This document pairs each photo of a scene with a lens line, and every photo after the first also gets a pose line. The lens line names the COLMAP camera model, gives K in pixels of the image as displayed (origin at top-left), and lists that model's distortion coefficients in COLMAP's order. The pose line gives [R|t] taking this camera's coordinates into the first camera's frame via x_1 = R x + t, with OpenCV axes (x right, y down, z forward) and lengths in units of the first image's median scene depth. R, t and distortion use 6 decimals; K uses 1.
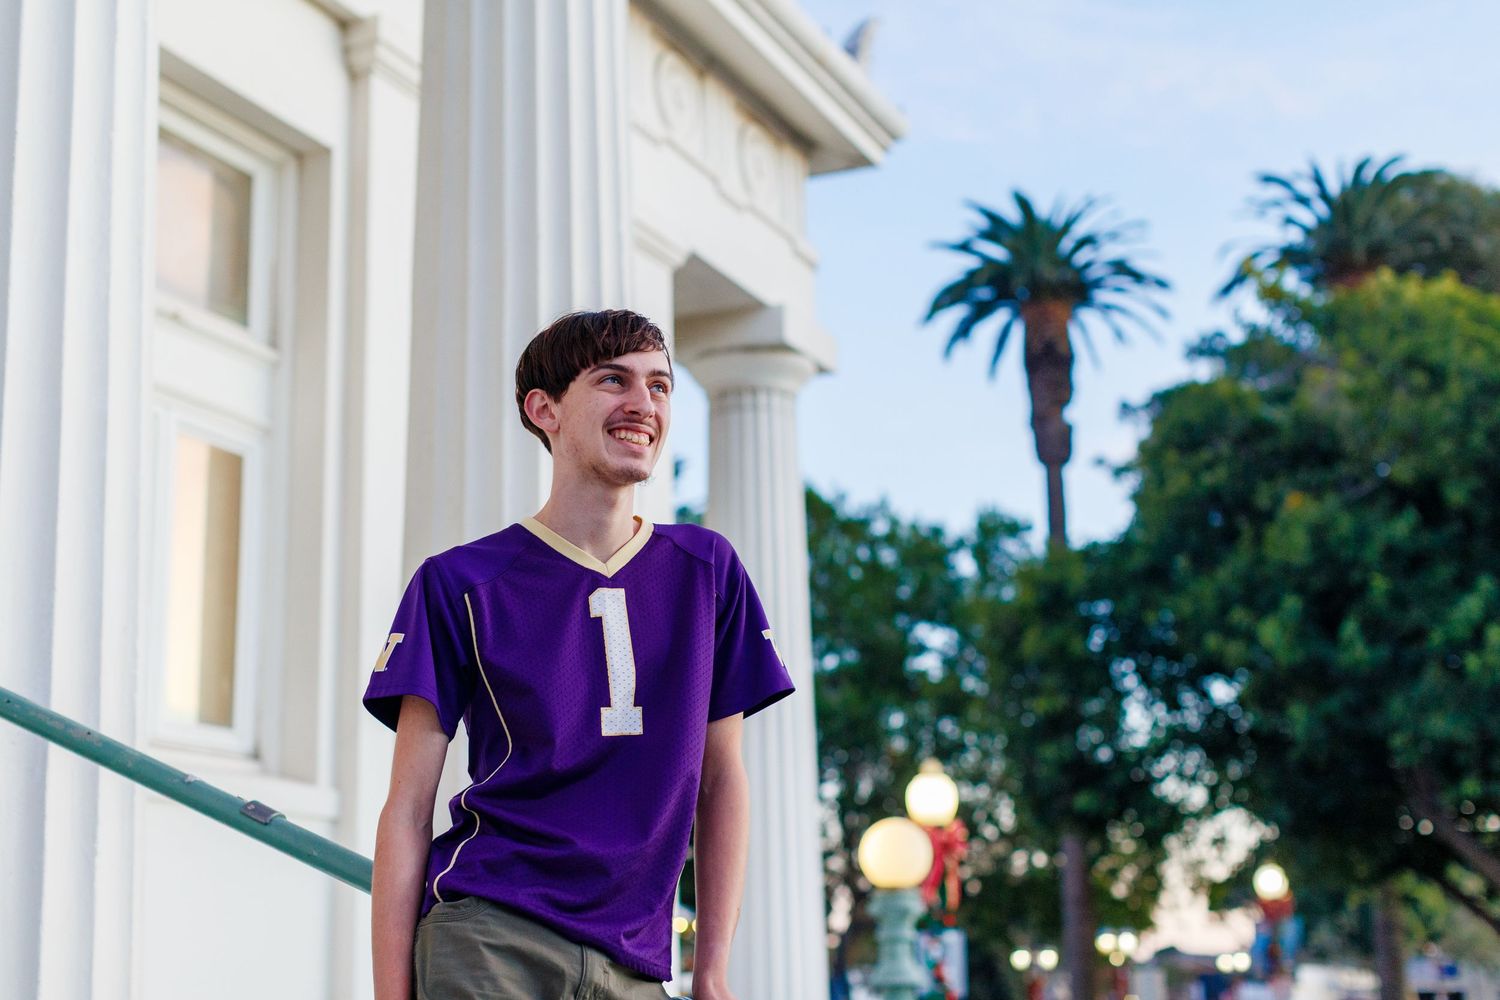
lens RADIAL K [[2201.0, 0, 756.2], [0, 2201.0, 488.9], [0, 0, 1]] dist [0.027062, 0.000000]
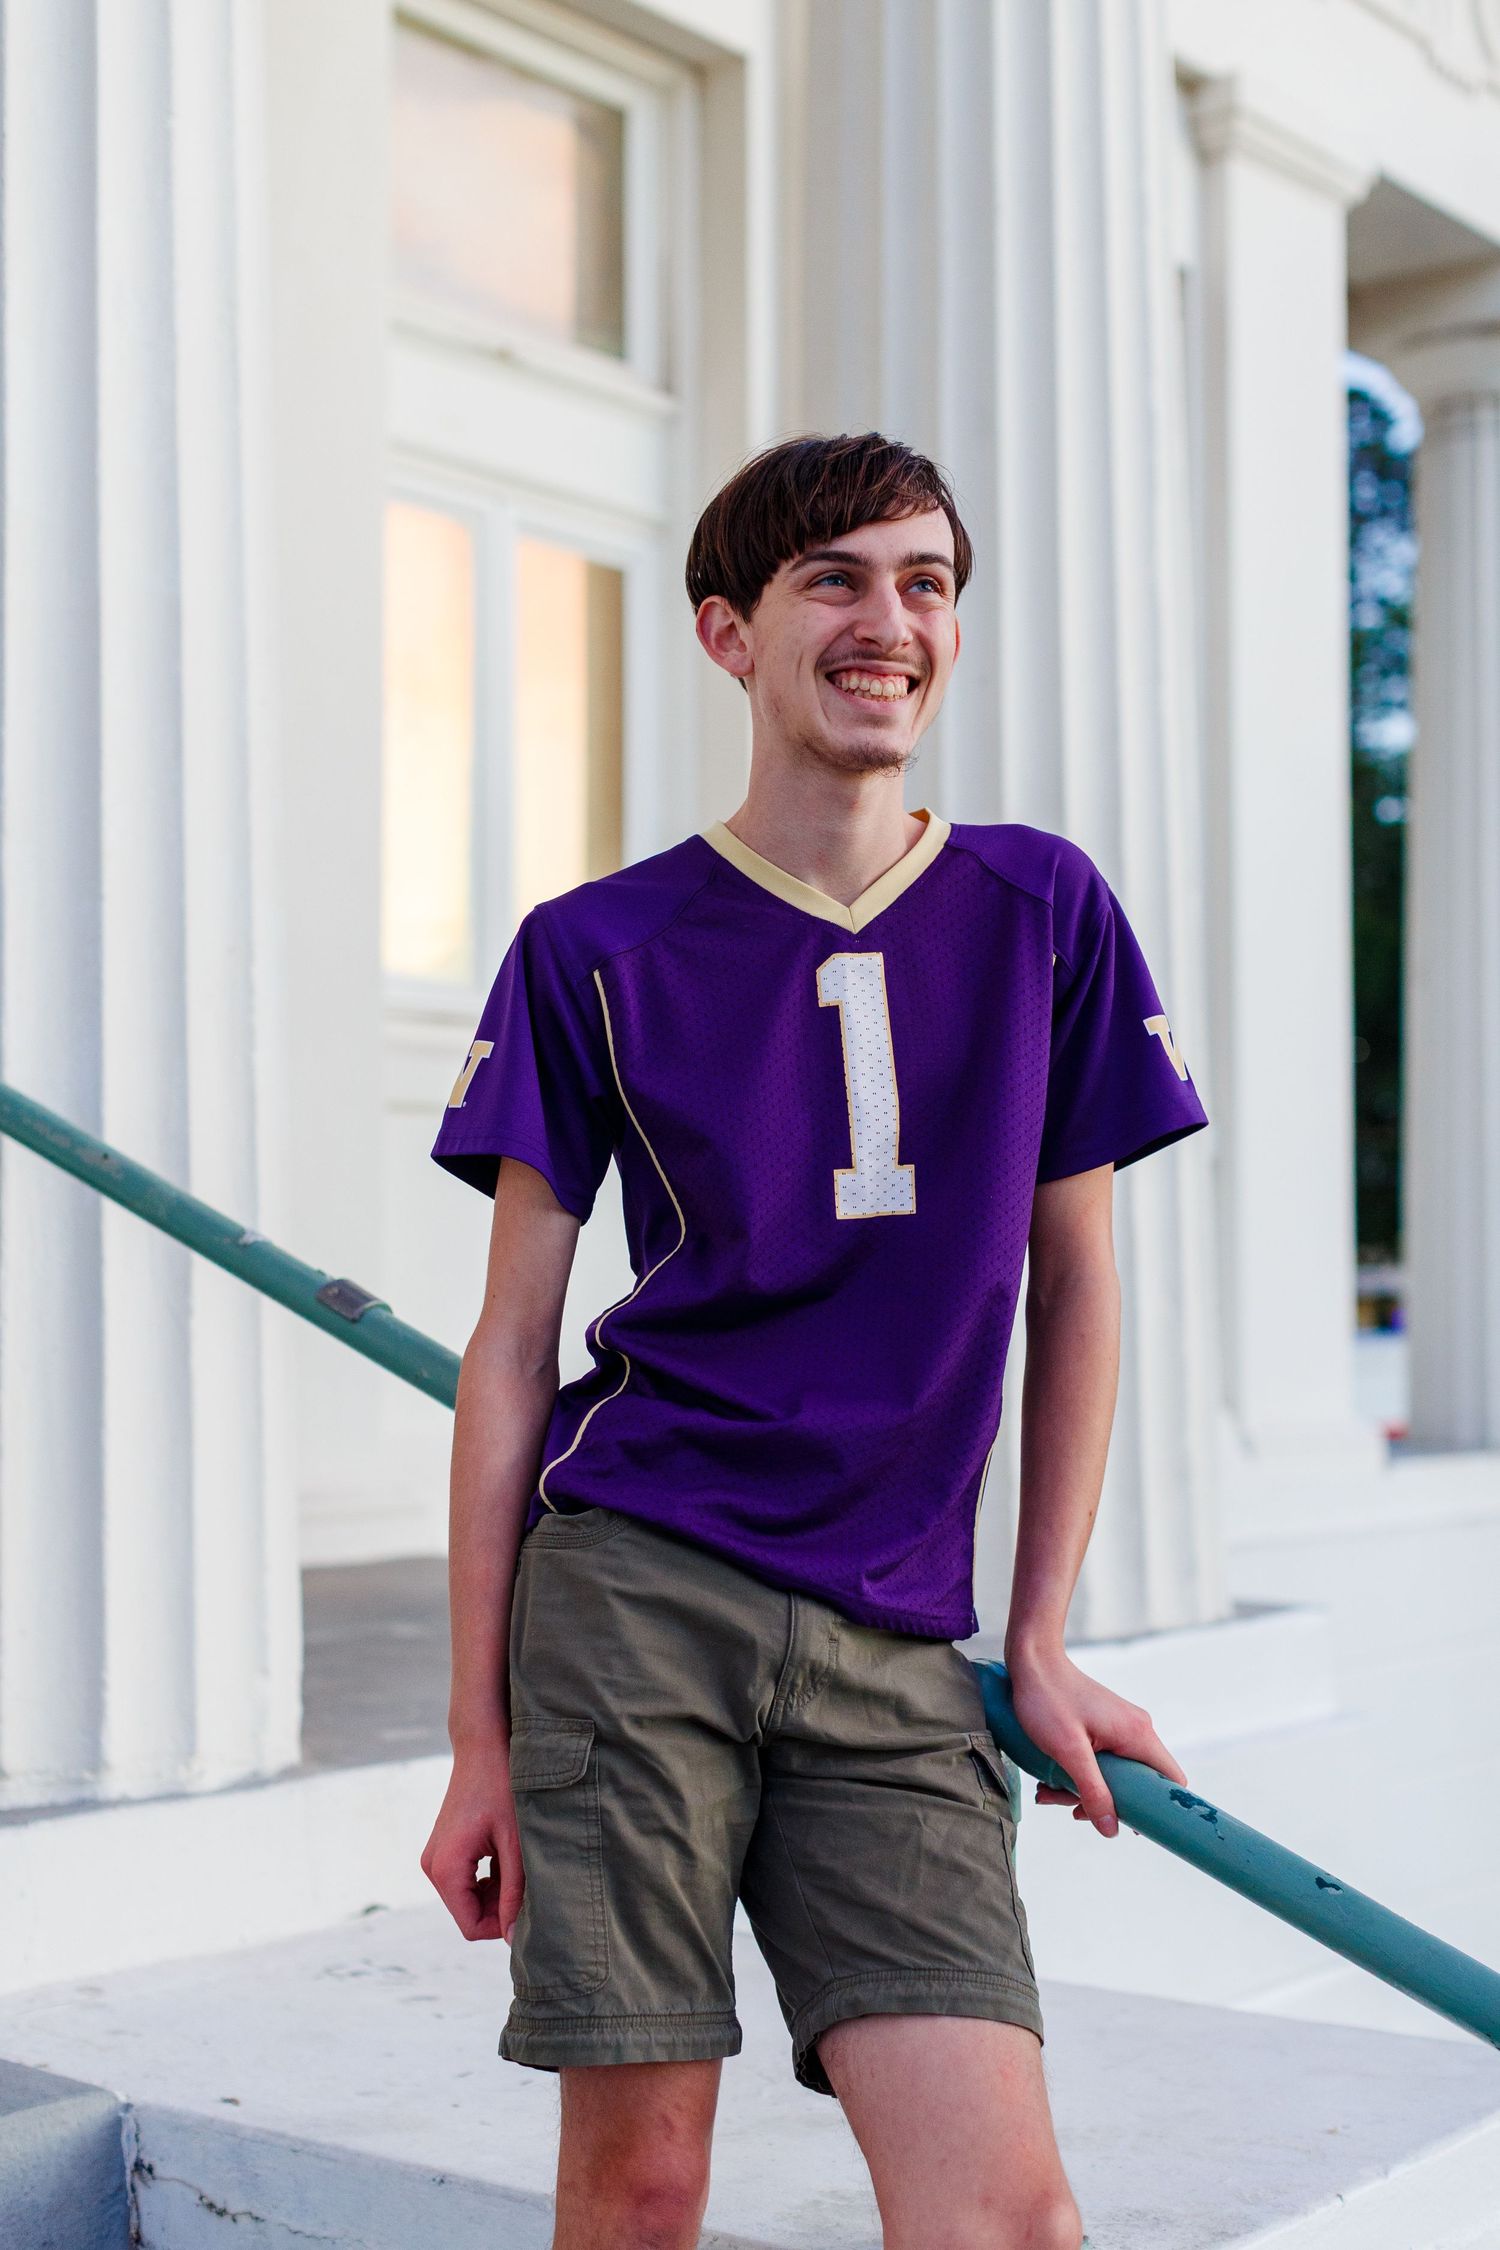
lens RADIAL K [[3301.5, 0, 750.9], [0, 3301.5, 1120.1], [0, 0, 1]] dist [0.027062, 0.000000]
pose [[0.968955, 0.004457, -0.247199, 0.116603], [0.039127, 0.984473, 0.171117, -0.058212], [0.244123, -0.175477, 0.953736, 0.190666]]
